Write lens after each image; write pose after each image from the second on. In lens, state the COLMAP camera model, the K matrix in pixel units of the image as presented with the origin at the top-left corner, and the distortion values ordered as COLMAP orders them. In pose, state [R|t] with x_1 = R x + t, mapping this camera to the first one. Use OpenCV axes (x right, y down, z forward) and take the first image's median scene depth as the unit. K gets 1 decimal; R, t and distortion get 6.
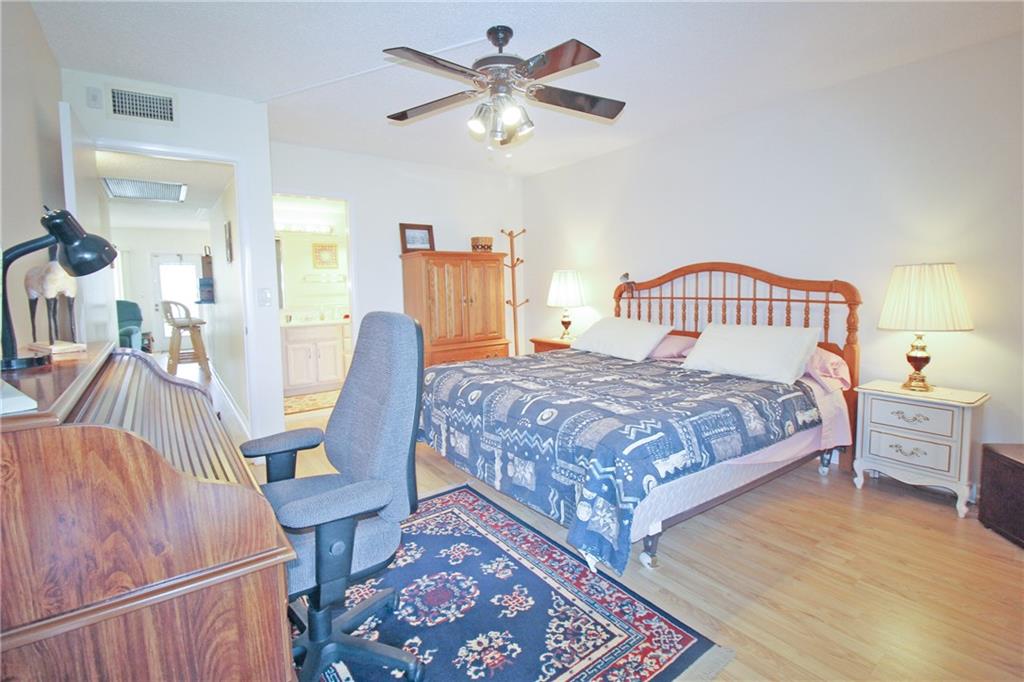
lens RADIAL K [[469.0, 0, 500.0], [0, 469.0, 320.9], [0, 0, 1]] dist [-0.000479, -0.012439]
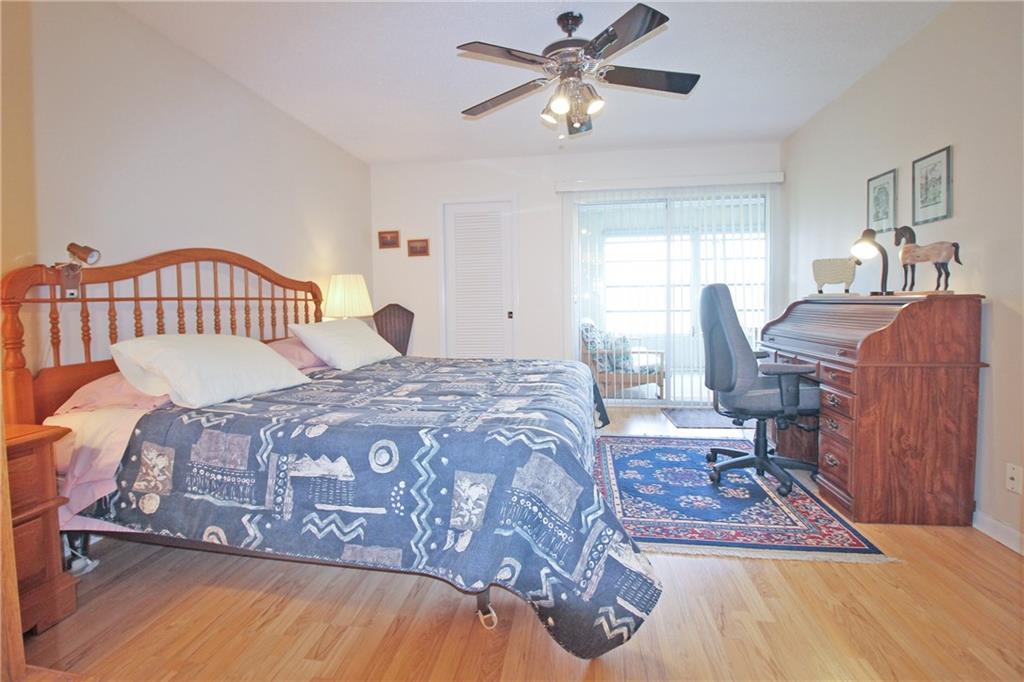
lens RADIAL K [[469.0, 0, 500.0], [0, 469.0, 320.9], [0, 0, 1]] dist [-0.000479, -0.012439]
pose [[-0.703414, -0.011572, 0.710686, -0.553170], [0.069587, 0.993943, 0.085059, -0.062435], [-0.707366, 0.109286, -0.698348, 1.697765]]
